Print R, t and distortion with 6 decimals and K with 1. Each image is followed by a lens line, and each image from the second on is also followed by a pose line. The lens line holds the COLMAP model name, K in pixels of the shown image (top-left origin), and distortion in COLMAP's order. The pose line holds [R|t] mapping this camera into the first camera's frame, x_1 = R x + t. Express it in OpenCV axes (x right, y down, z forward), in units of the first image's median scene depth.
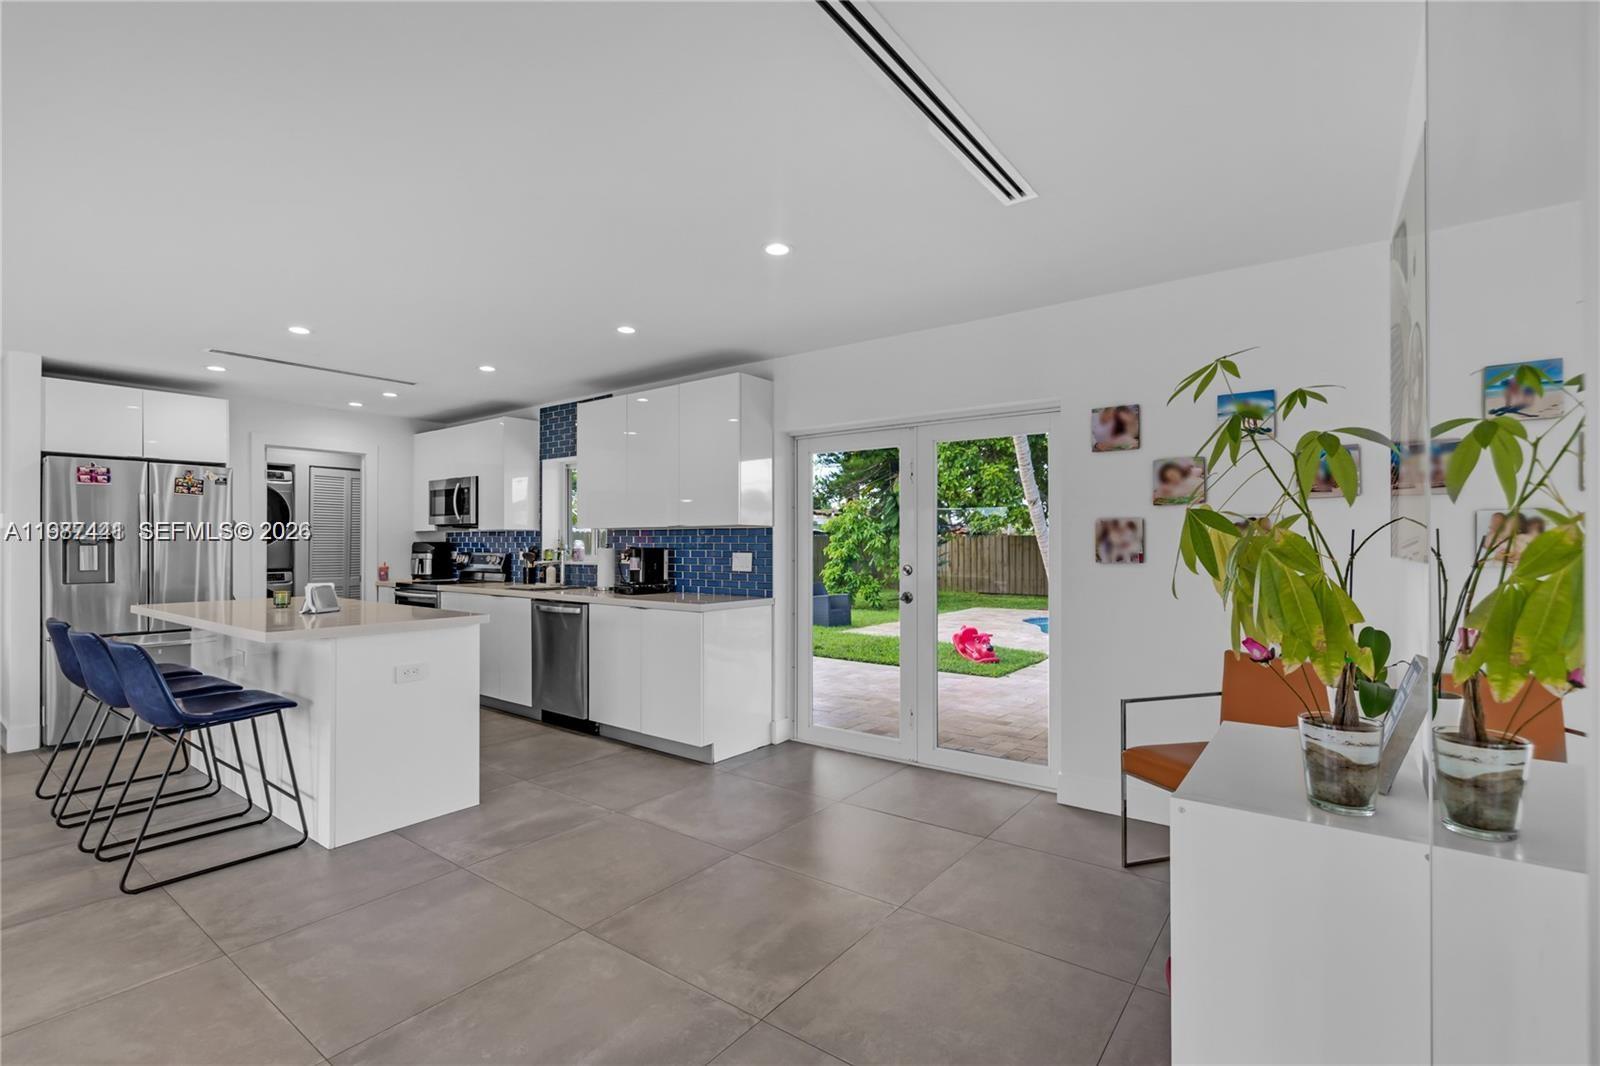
lens RADIAL K [[734.3, 0, 791.8], [0, 734.3, 540.4], [0, 0, 1]] dist [0.004039, 0.000442]
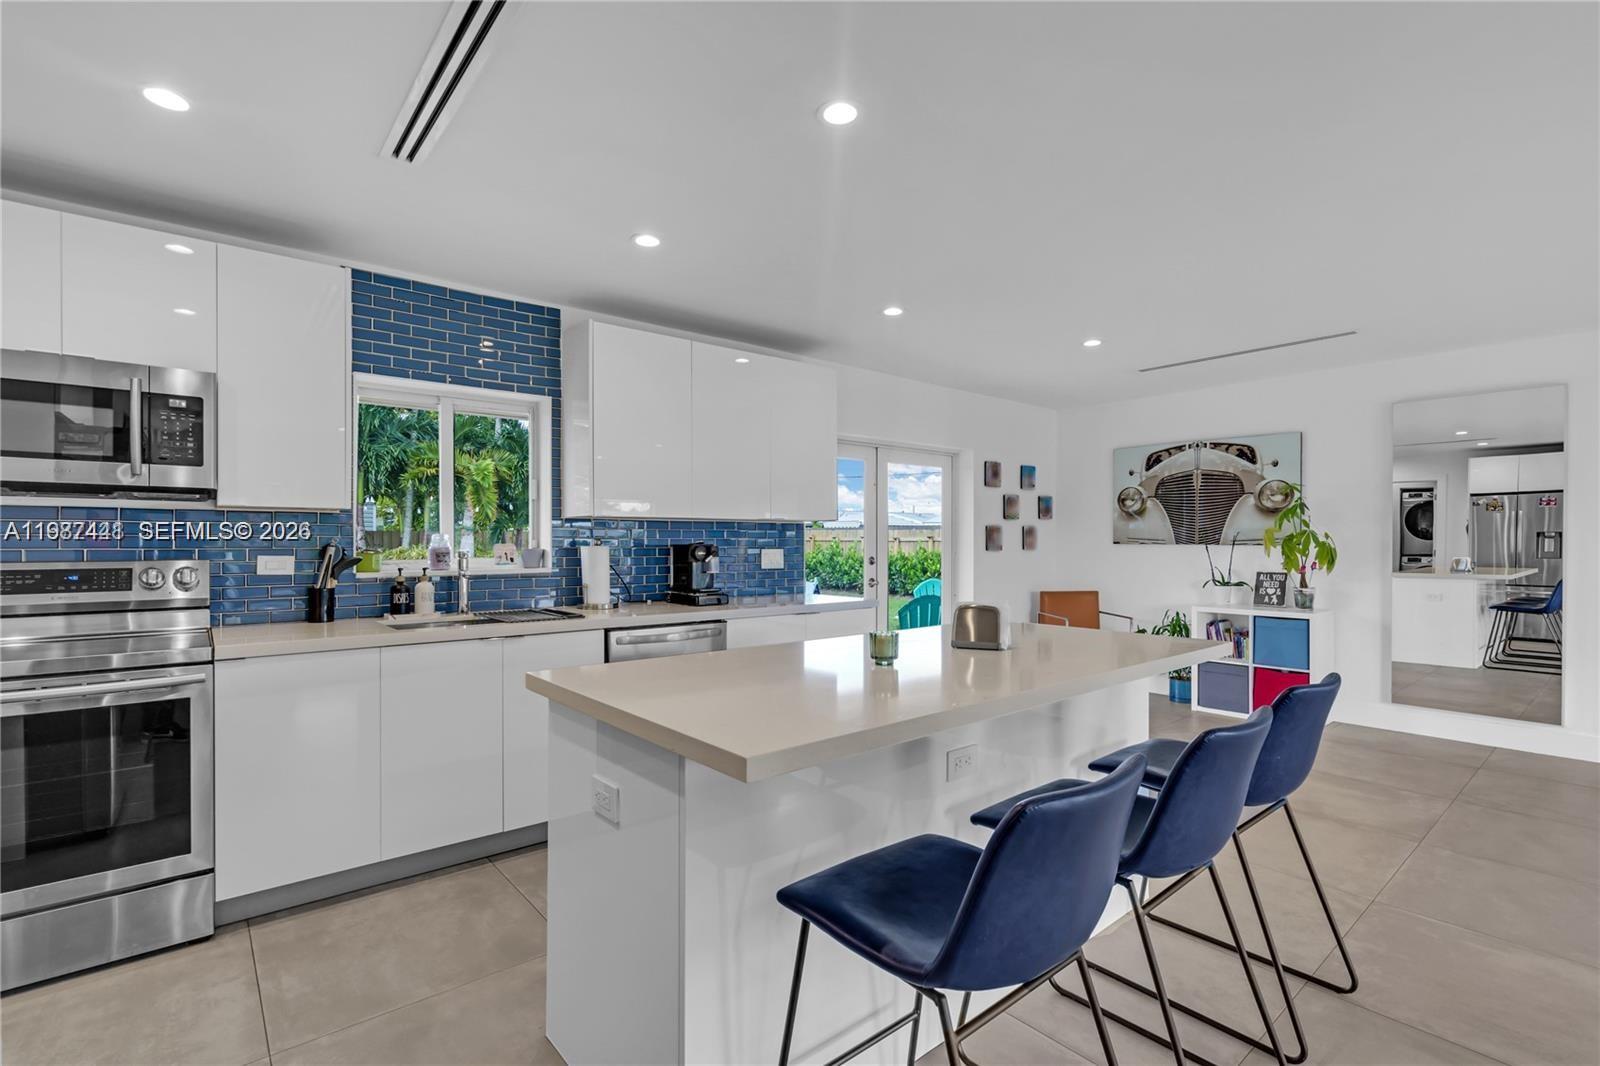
lens RADIAL K [[734.3, 0, 791.8], [0, 734.3, 540.4], [0, 0, 1]] dist [0.004039, 0.000442]
pose [[0.228673, 0.001874, 0.973502, -1.063580], [-0.003626, 0.999993, -0.001073, 0.007268], [-0.973497, -0.003285, 0.228678, 0.828313]]
